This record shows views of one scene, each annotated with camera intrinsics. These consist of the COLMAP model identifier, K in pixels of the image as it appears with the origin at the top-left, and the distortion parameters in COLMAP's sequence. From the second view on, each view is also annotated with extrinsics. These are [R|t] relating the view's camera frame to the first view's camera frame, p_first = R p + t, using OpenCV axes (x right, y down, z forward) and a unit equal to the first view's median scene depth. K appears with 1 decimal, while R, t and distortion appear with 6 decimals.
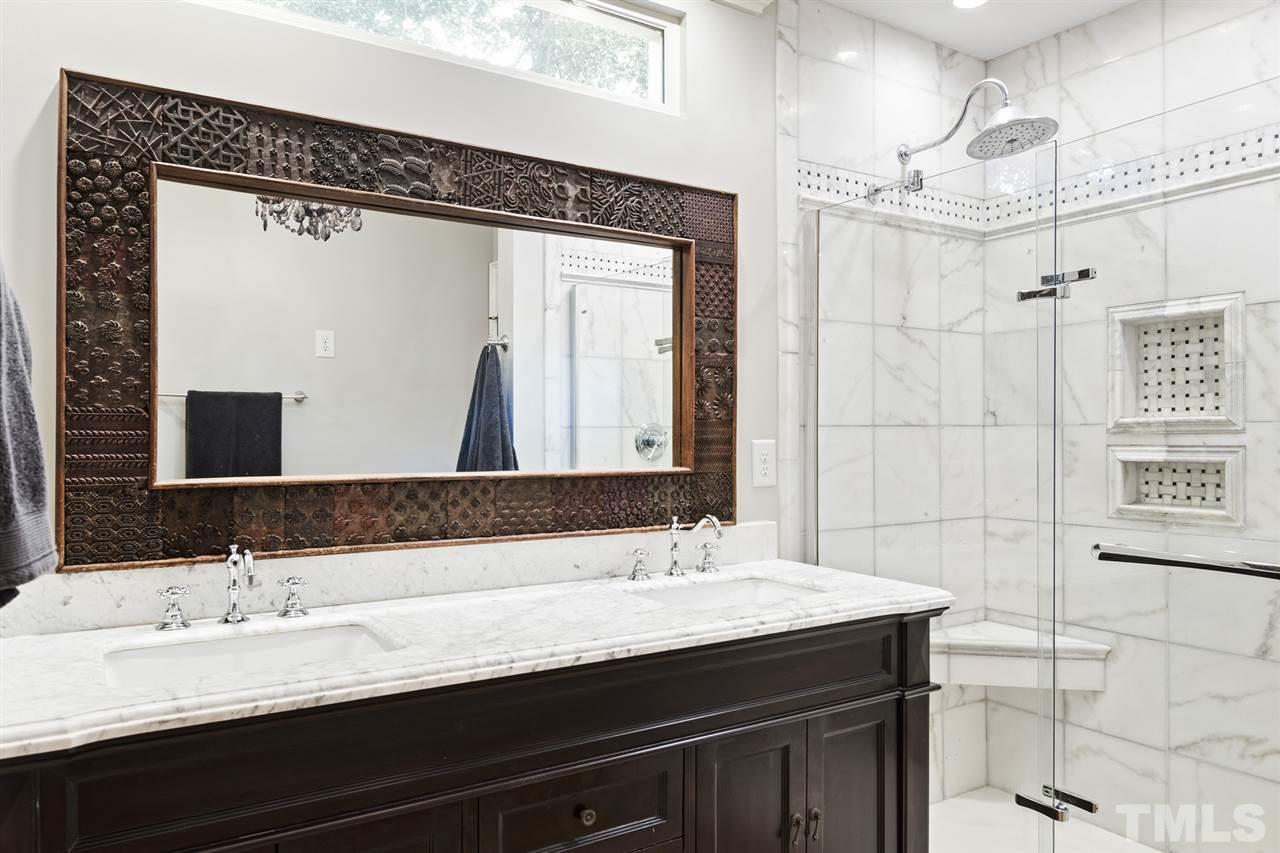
lens RADIAL K [[907.5, 0, 642.6], [0, 907.5, 427.7], [0, 0, 1]] dist [0.003471, 0.004673]
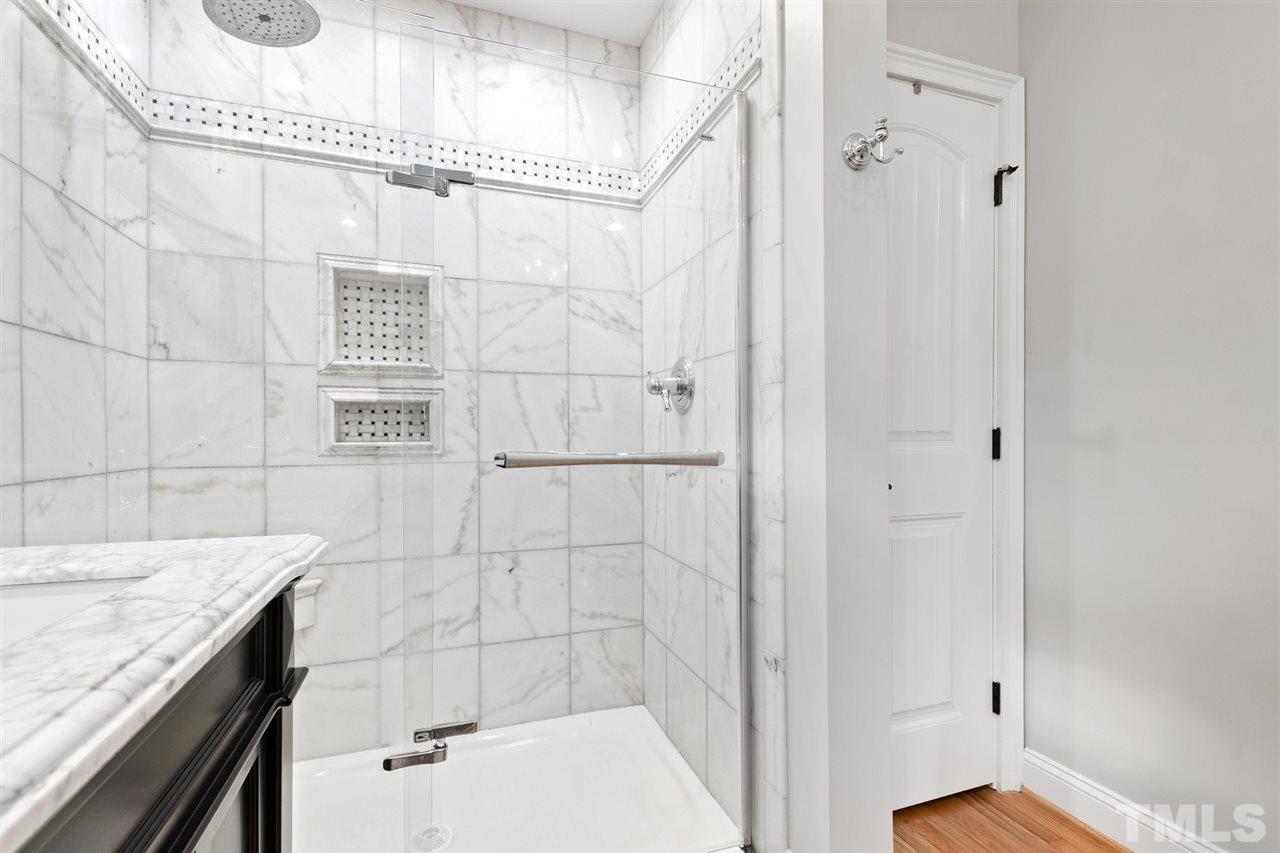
lens RADIAL K [[578.5, 0, 644.5], [0, 578.5, 435.8], [0, 0, 1]] dist [0.013565, -0.002115]
pose [[0.223527, 0.002754, 0.974694, -0.052154], [-0.004591, 0.999988, -0.001773, 0.077405], [-0.974687, -0.004079, 0.223537, 0.500957]]
